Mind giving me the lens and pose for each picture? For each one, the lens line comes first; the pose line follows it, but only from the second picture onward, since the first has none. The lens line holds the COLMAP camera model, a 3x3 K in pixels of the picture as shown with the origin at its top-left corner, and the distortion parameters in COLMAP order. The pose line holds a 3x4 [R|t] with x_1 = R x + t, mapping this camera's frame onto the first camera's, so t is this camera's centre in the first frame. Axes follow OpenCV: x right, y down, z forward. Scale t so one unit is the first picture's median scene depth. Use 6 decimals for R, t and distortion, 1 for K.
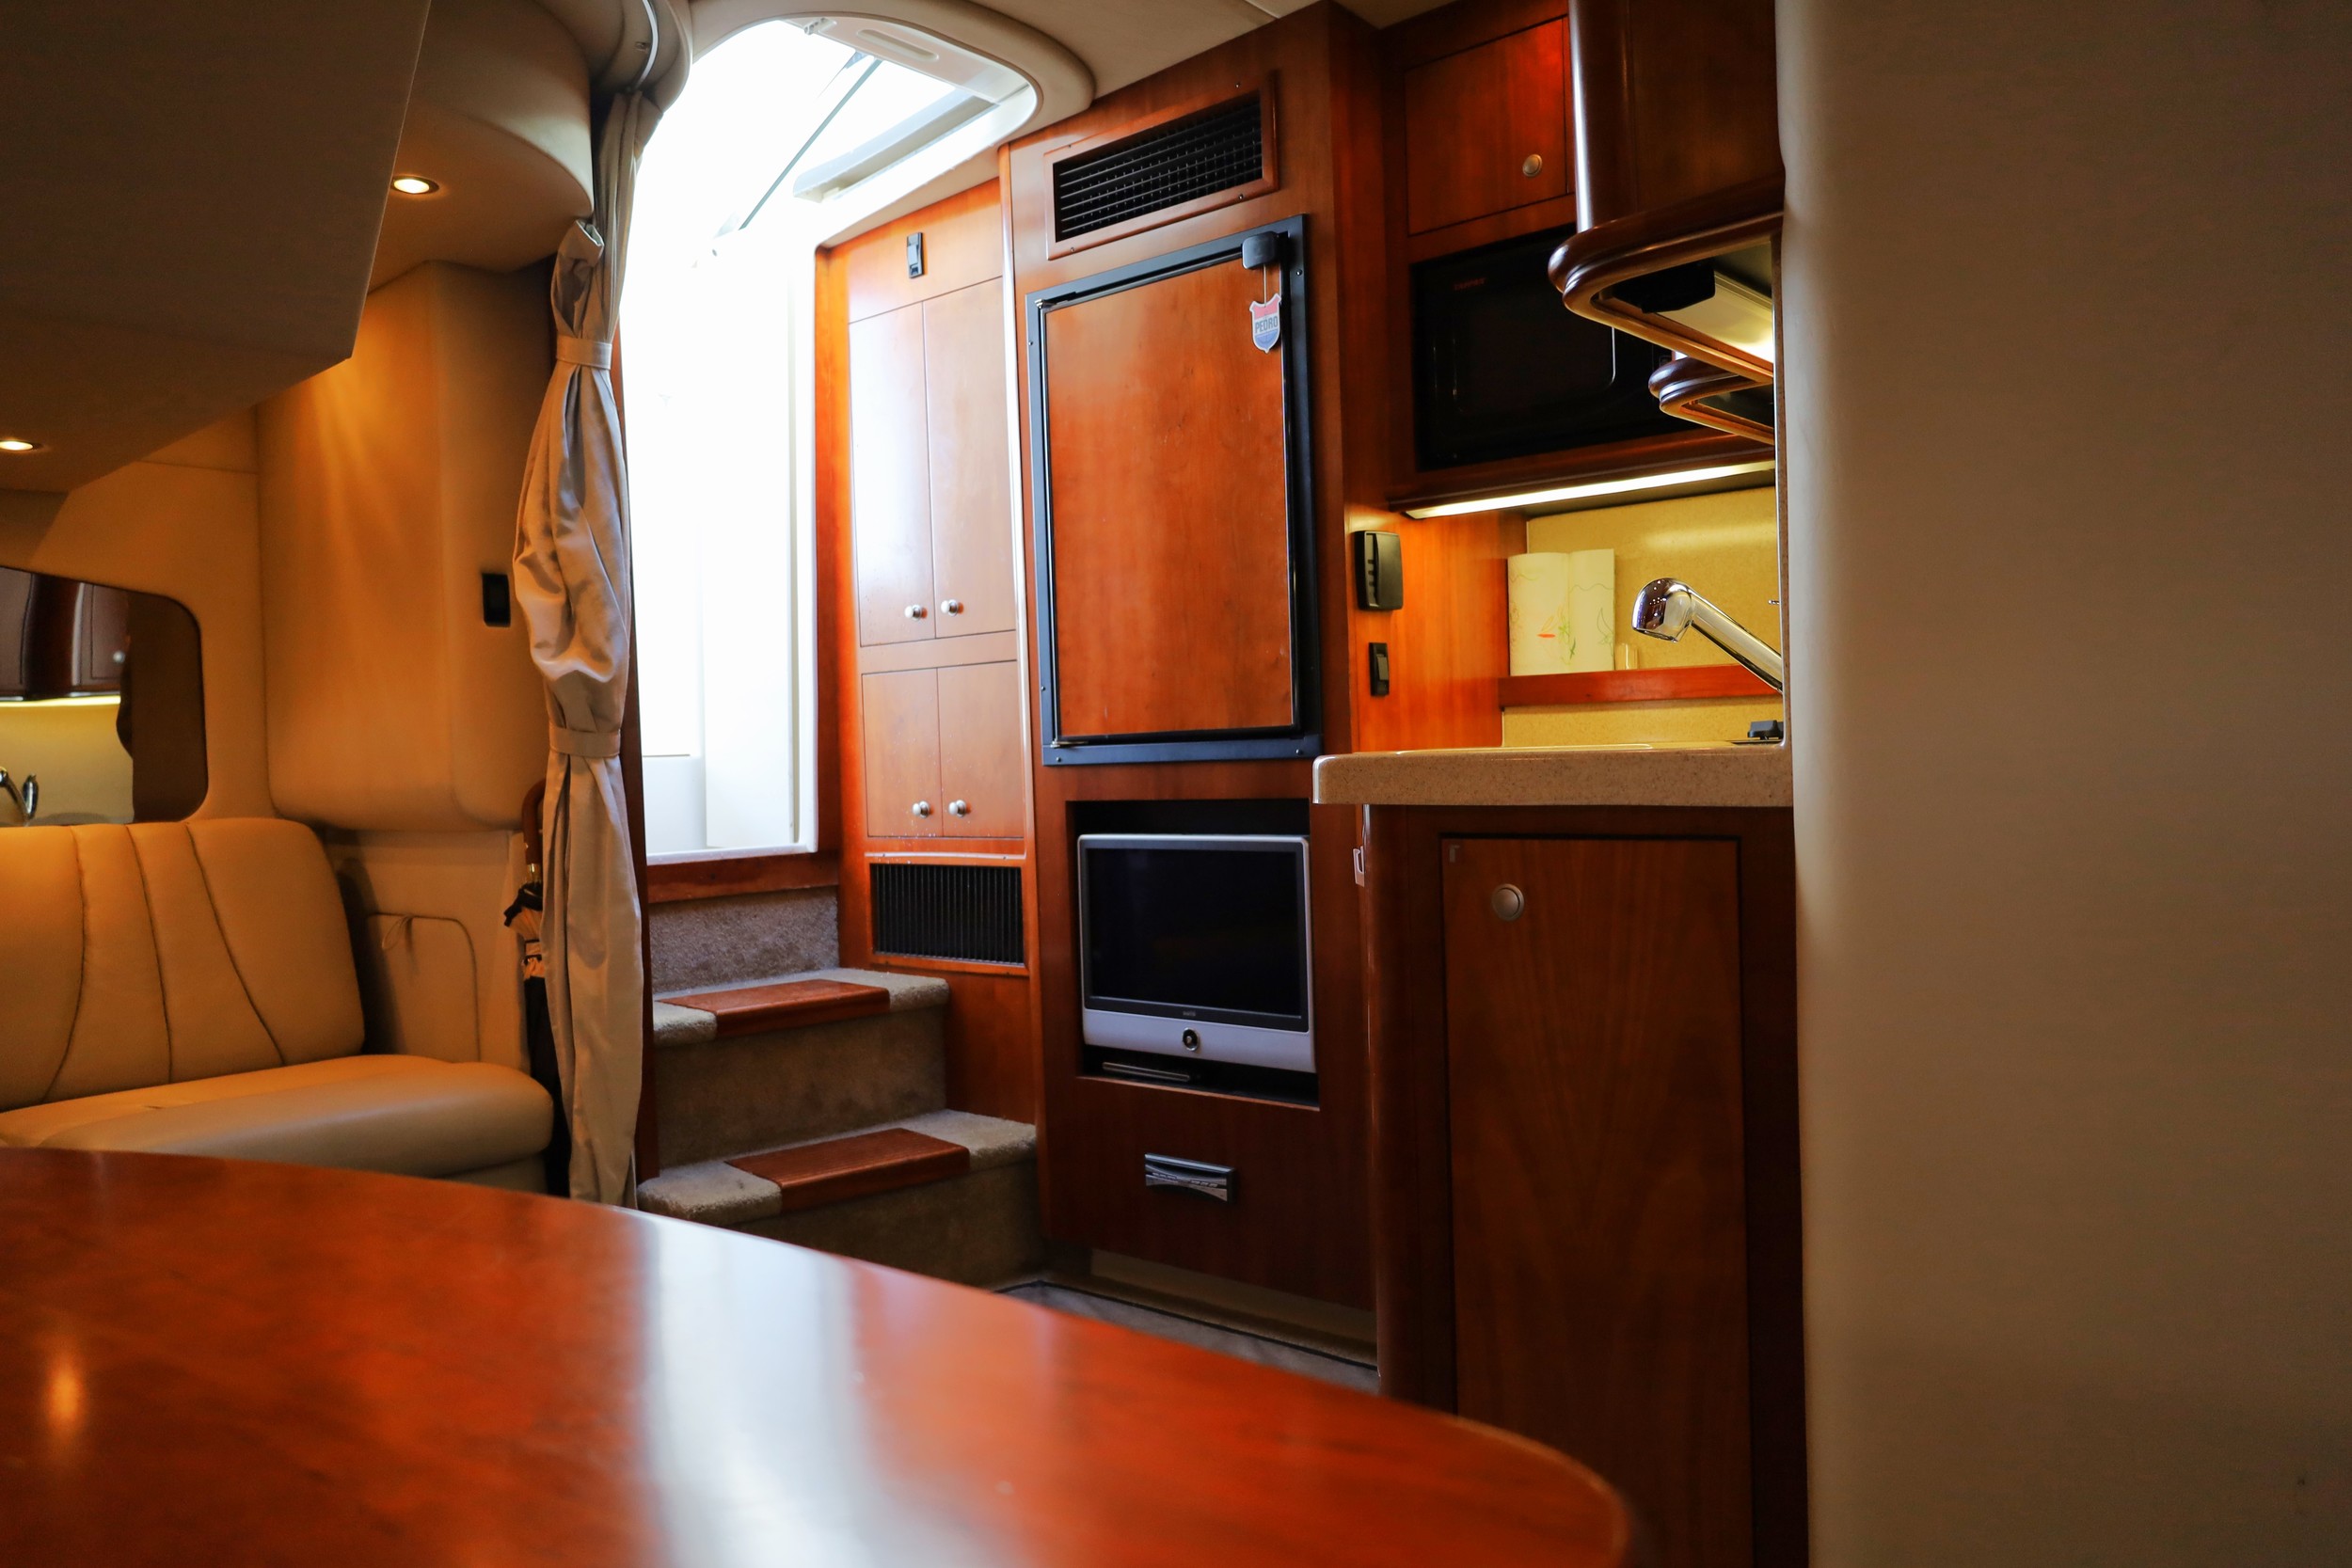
lens RADIAL K [[1632.0, 0, 1182.2], [0, 1632.0, 792.0], [0, 0, 1]] dist [-0.008768, 0.006840]
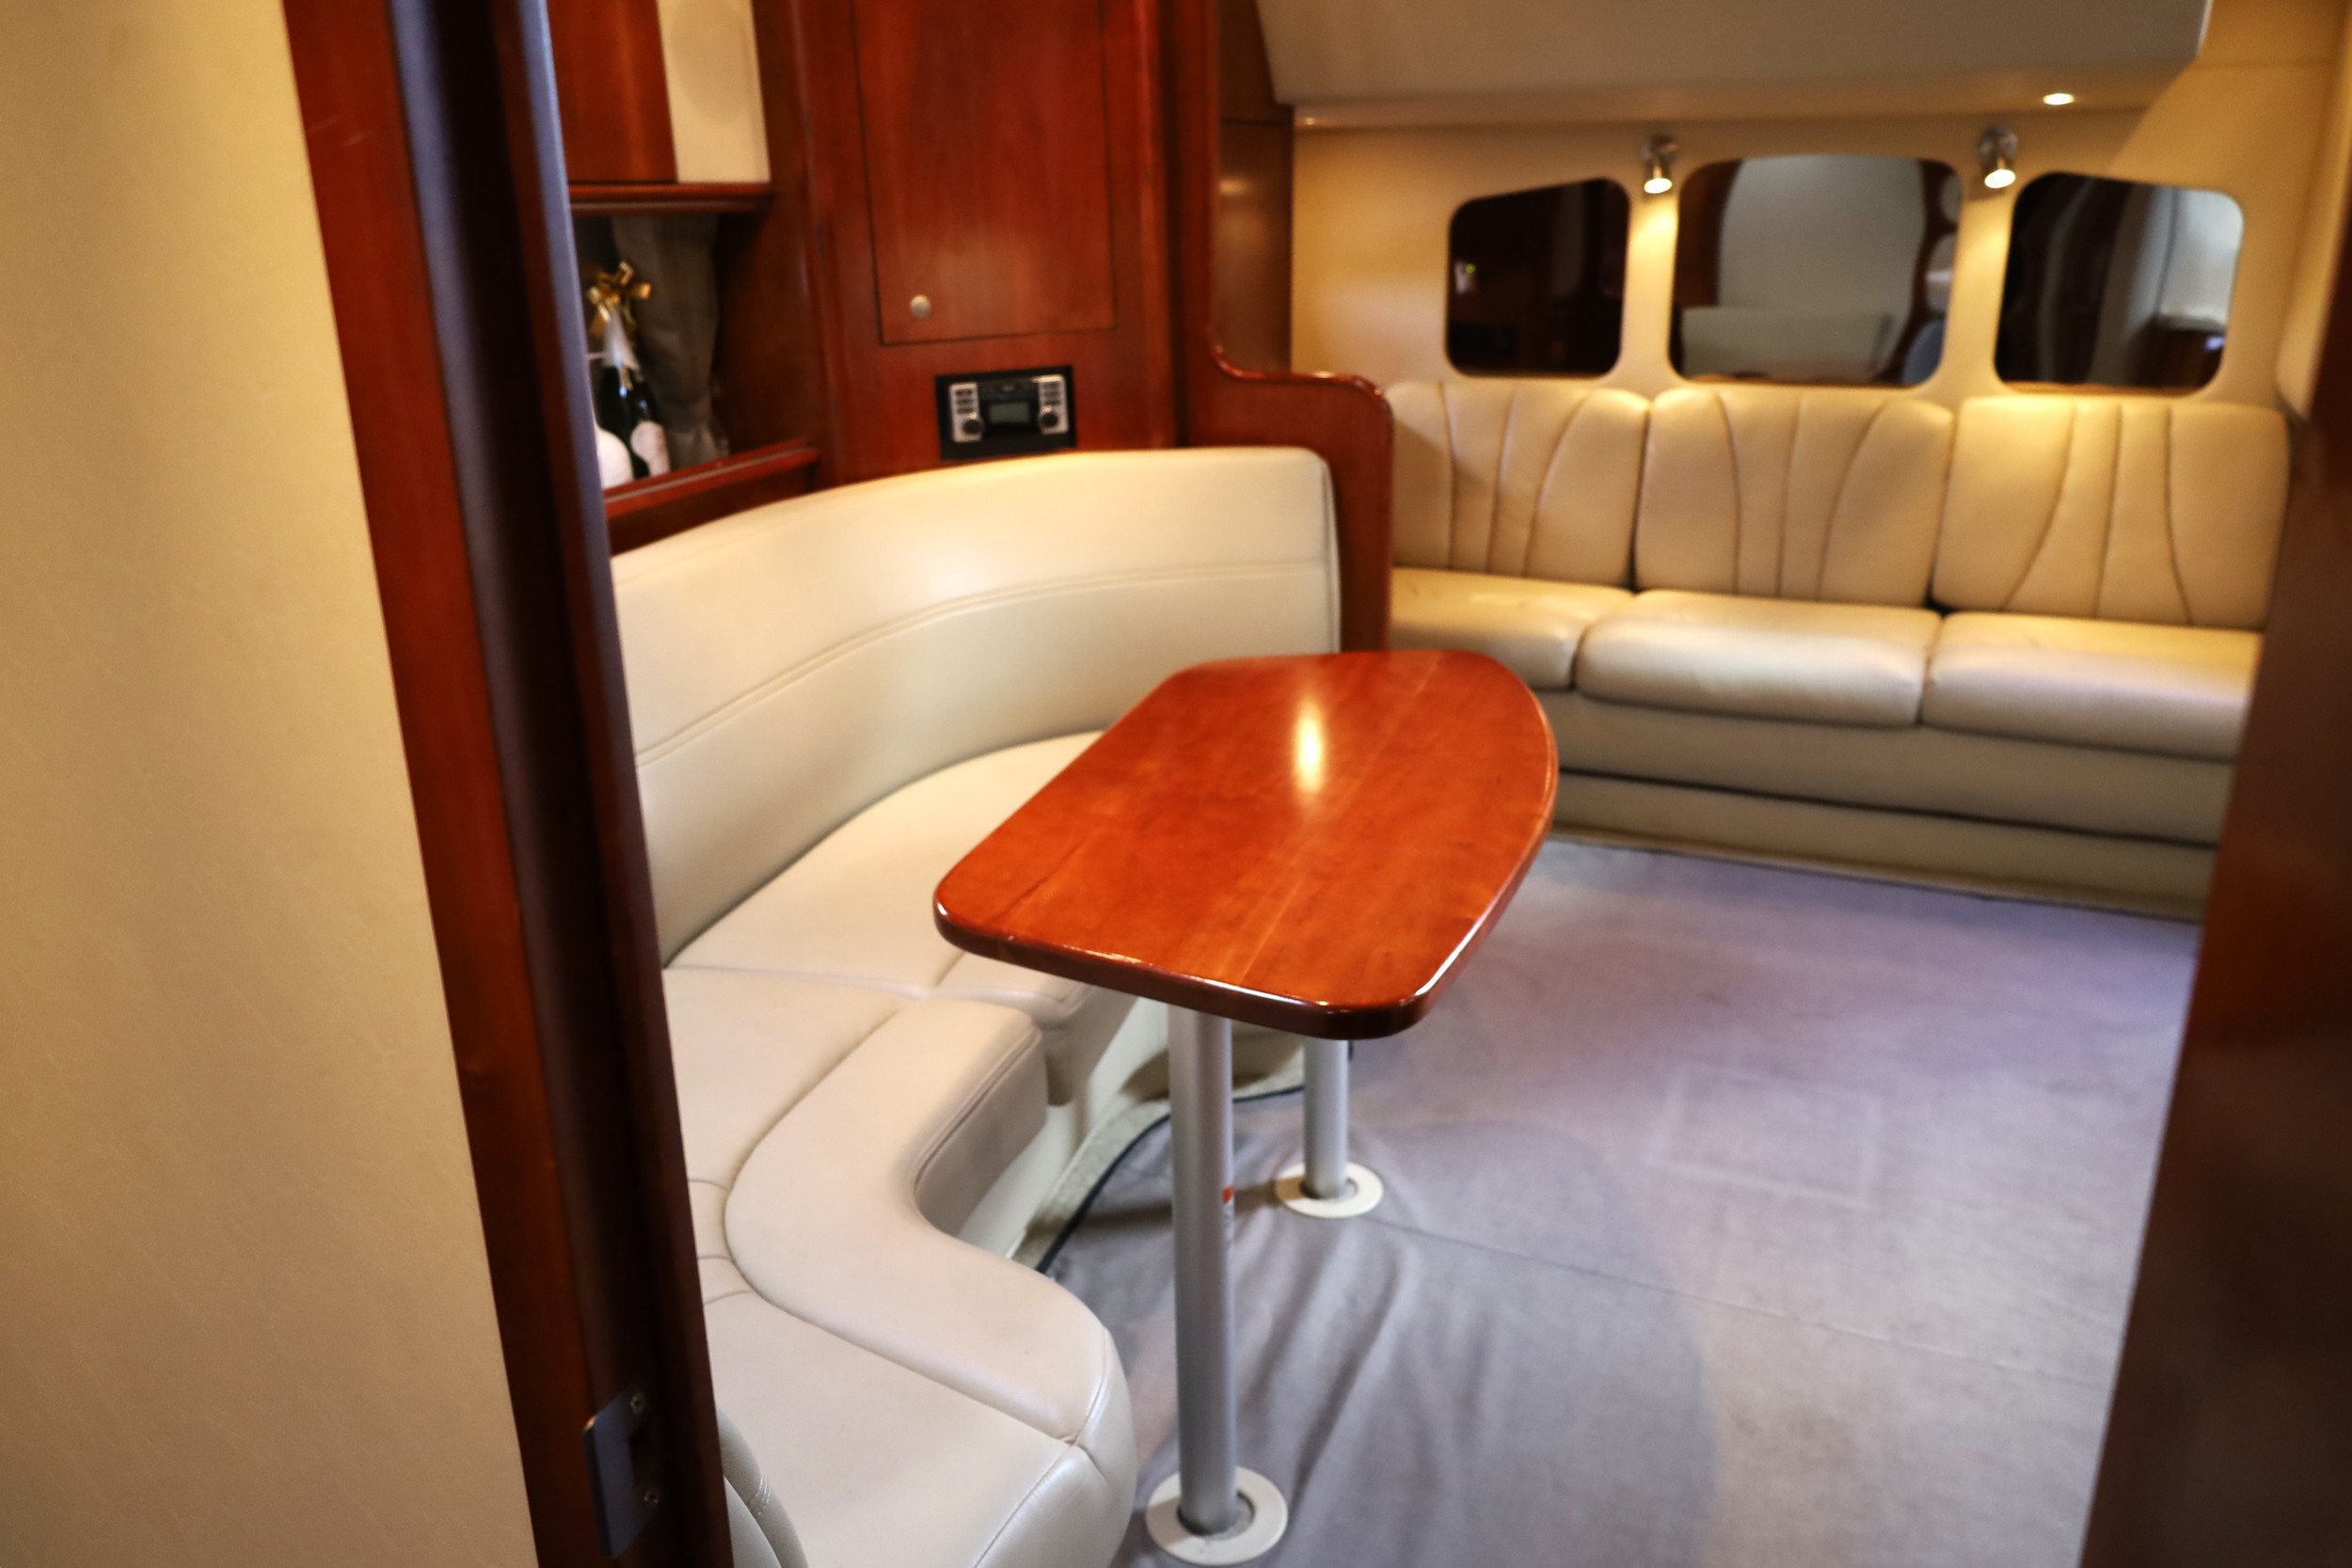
lens RADIAL K [[1760.8, 0, 1231.9], [0, 1760.8, 794.4], [0, 0, 1]] dist [-0.014081, 0.015512]
pose [[0.281013, 0.337840, -0.898274, 0.467928], [-0.011156, 0.937077, 0.348944, -0.164729], [0.959639, -0.088037, 0.267099, -0.014854]]
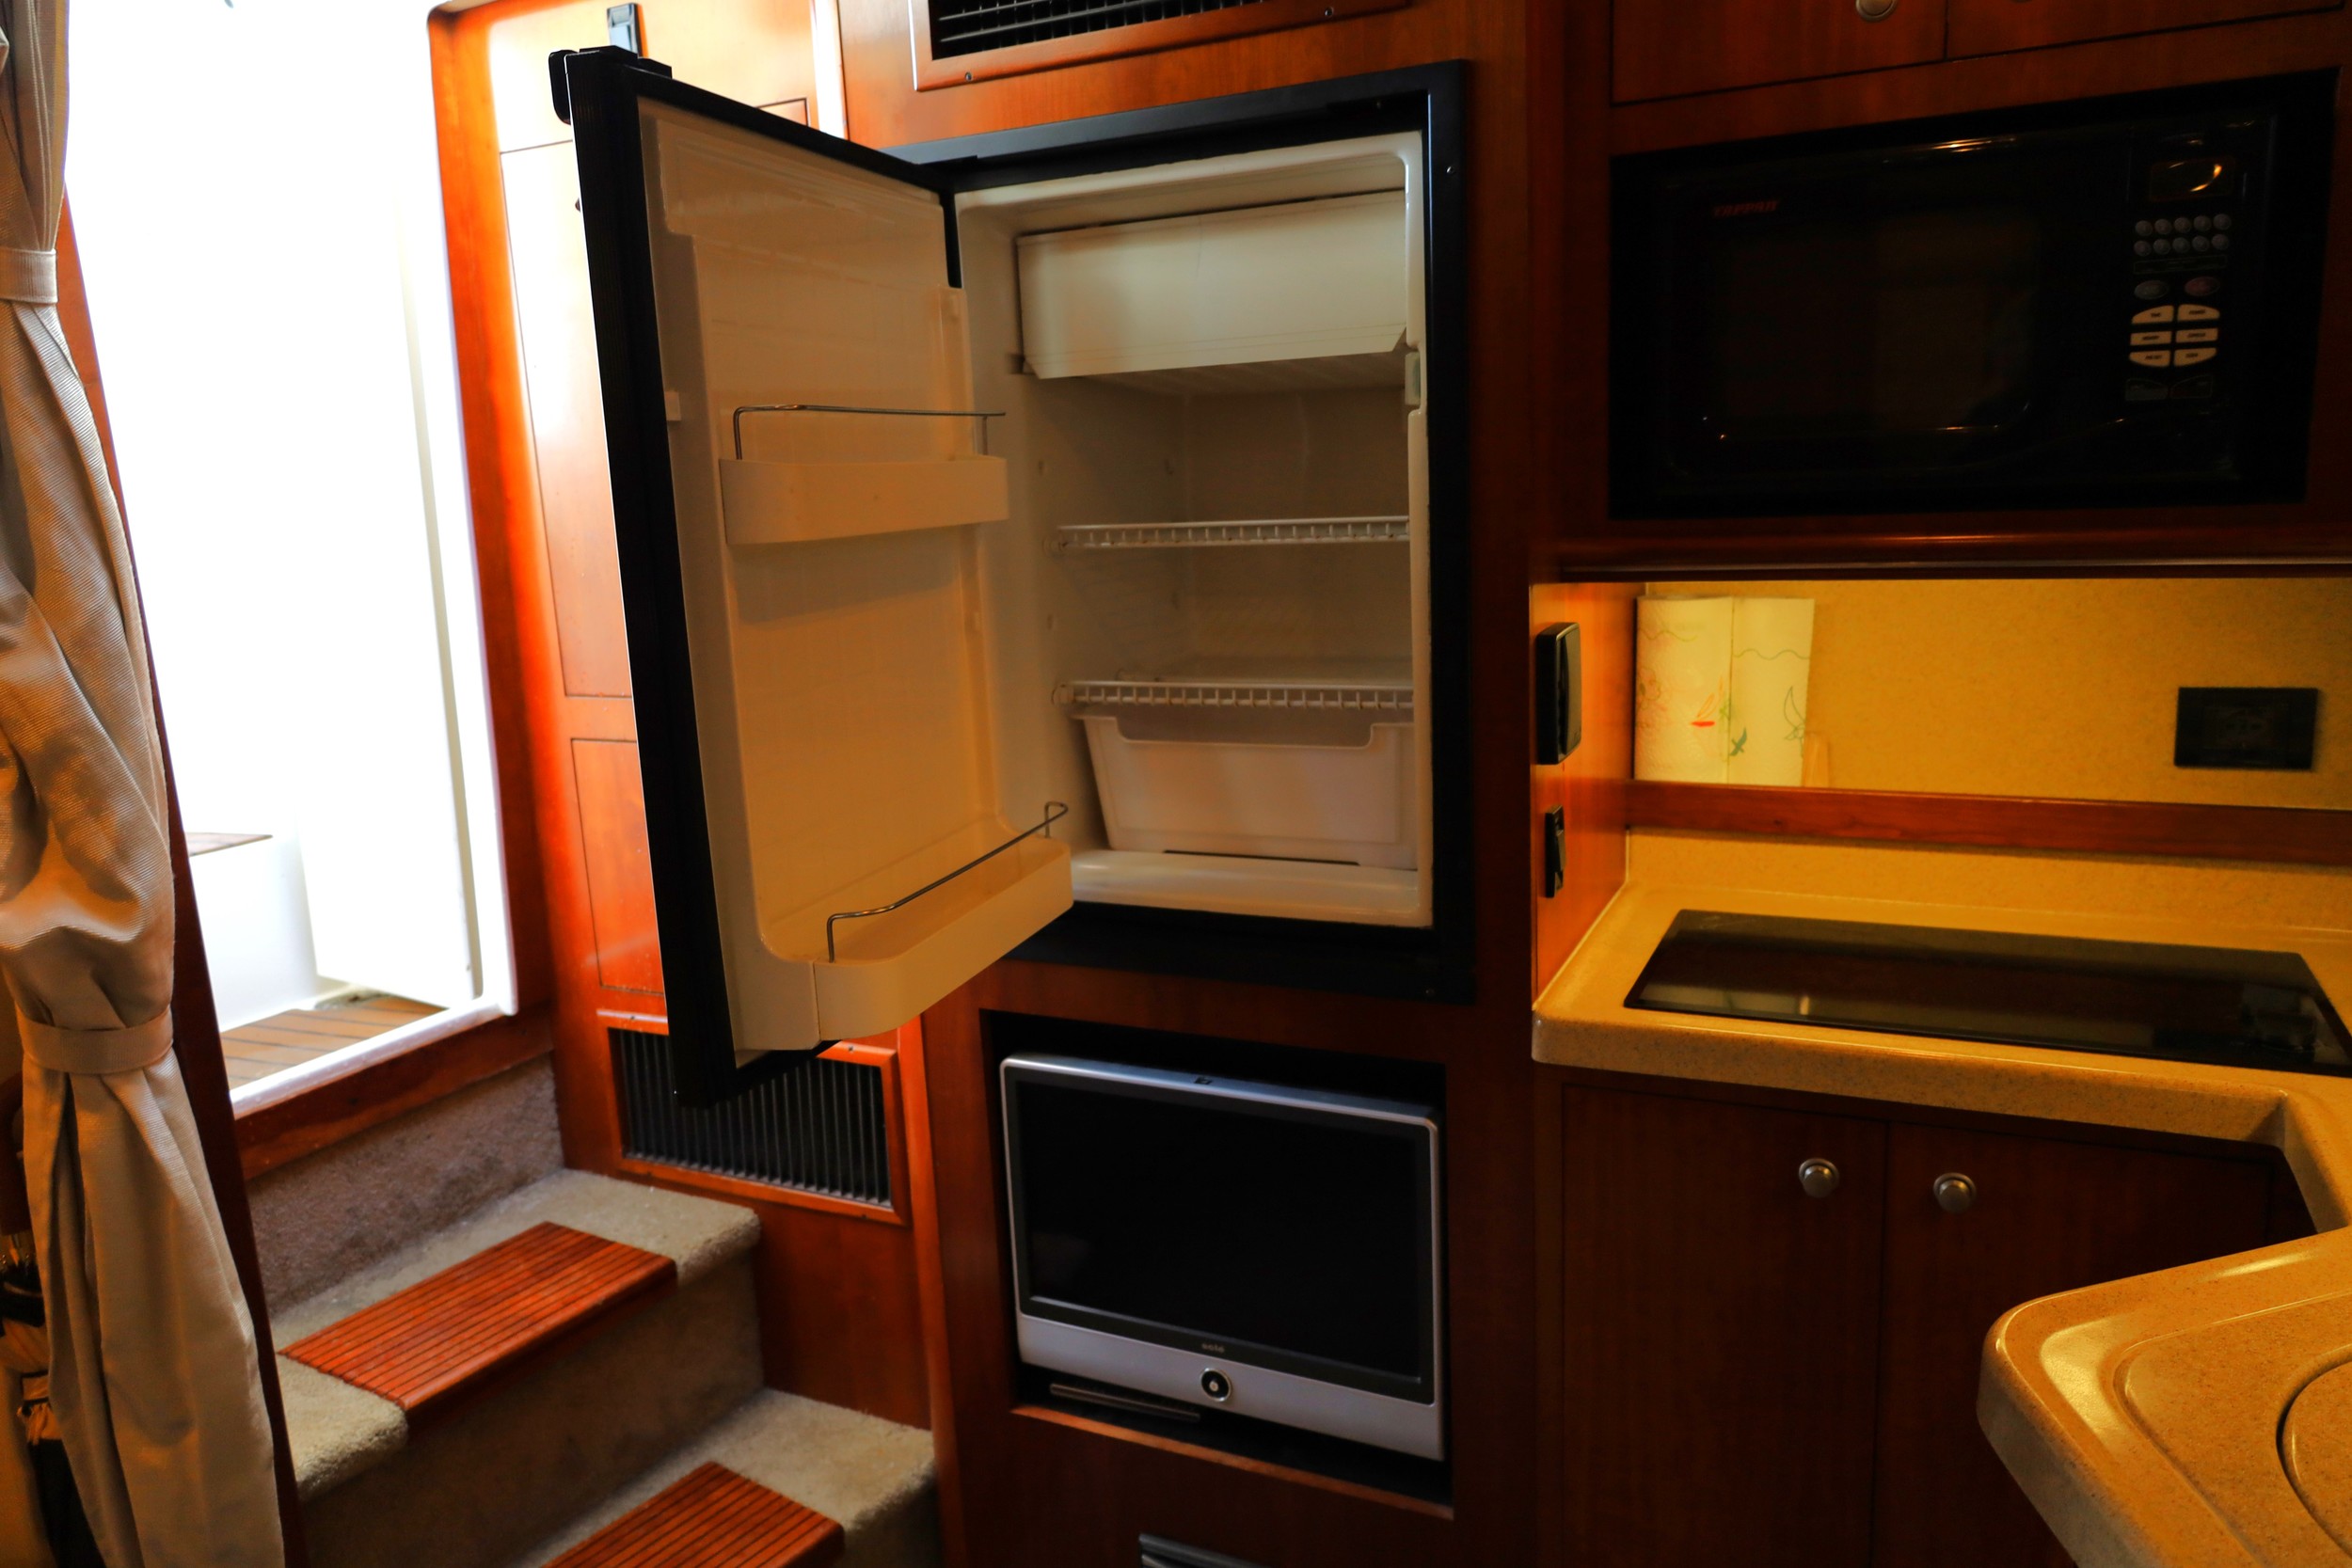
lens RADIAL K [[1632.0, 0, 1191.9], [0, 1632.0, 796.0], [0, 0, 1]] dist [-0.008768, 0.006840]
pose [[0.969036, -0.058413, 0.239912, -0.144162], [0.018867, 0.986291, 0.163935, -0.183394], [-0.246199, -0.154333, 0.956853, 0.417658]]
